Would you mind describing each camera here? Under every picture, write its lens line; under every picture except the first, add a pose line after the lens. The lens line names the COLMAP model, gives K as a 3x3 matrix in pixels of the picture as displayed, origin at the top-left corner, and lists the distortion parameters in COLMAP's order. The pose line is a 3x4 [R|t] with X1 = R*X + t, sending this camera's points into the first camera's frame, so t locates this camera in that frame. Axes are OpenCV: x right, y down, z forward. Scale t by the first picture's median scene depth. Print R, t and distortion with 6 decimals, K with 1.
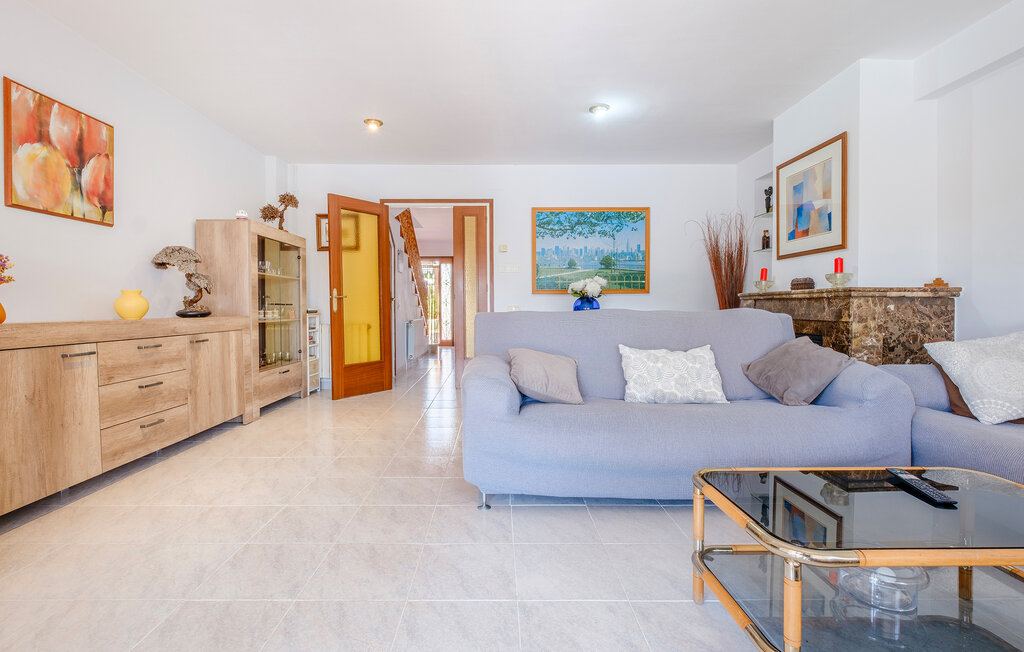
lens RADIAL K [[438.6, 0, 507.3], [0, 438.6, 319.4], [0, 0, 1]] dist [-0.002724, 0.000212]
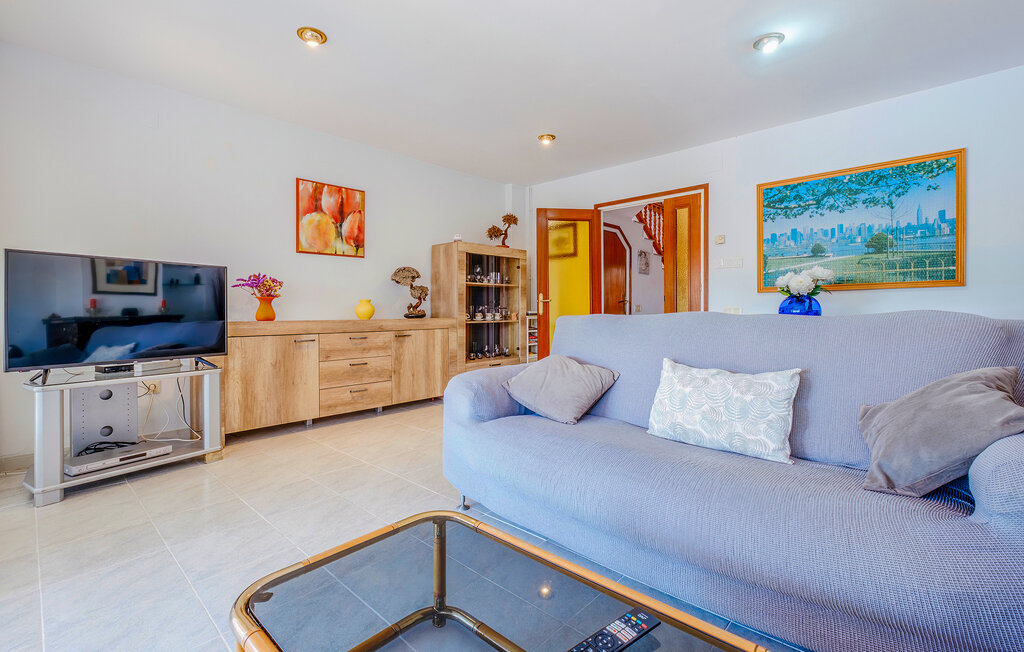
lens RADIAL K [[438.6, 0, 510.6], [0, 438.6, 316.9], [0, 0, 1]] dist [-0.002724, 0.000212]
pose [[0.749638, 0.006386, -0.661817, 0.408252], [-0.013329, 0.999896, -0.005450, -0.005893], [0.661714, 0.012906, 0.749646, 0.175996]]
